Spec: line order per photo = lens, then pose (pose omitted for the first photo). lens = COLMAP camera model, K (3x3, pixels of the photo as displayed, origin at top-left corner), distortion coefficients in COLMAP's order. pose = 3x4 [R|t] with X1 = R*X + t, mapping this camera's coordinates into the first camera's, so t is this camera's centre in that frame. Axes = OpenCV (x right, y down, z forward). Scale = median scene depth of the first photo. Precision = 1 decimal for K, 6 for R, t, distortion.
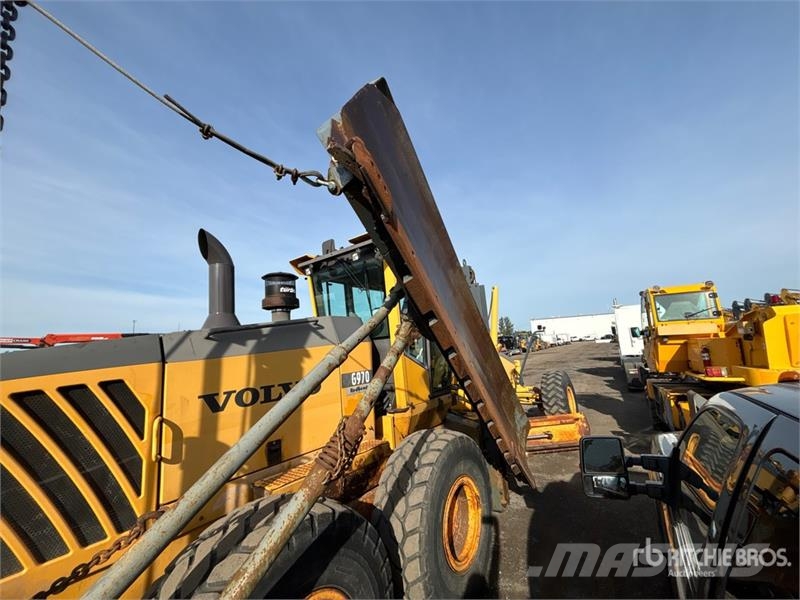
lens RADIAL K [[324.9, 0, 400.0], [0, 324.9, 300.0], [0, 0, 1]] dist [0.000782, -0.000122]
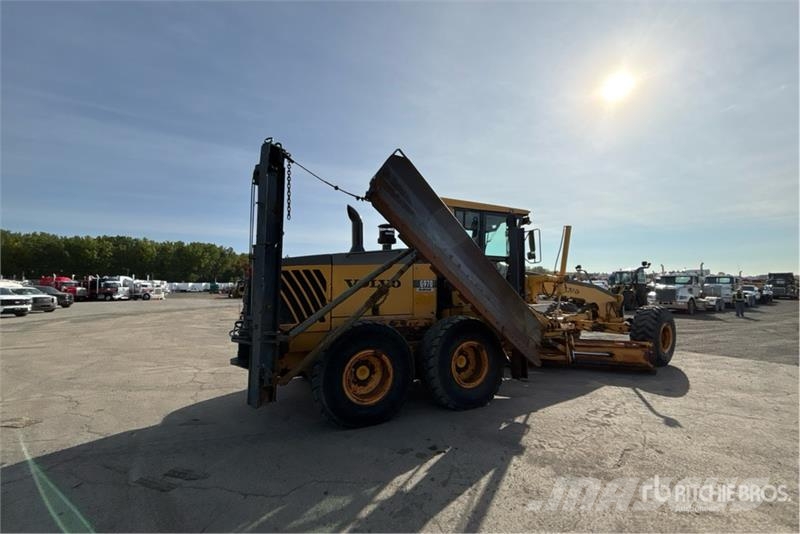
lens RADIAL K [[319.5, 0, 400.0], [0, 319.5, 267.0], [0, 0, 1]] dist [0.009204, -0.000096]
pose [[0.880920, 0.055450, -0.470005, 0.676087], [-0.000589, 0.993240, 0.116076, -0.061545], [0.473264, -0.101977, 0.874998, -0.693466]]
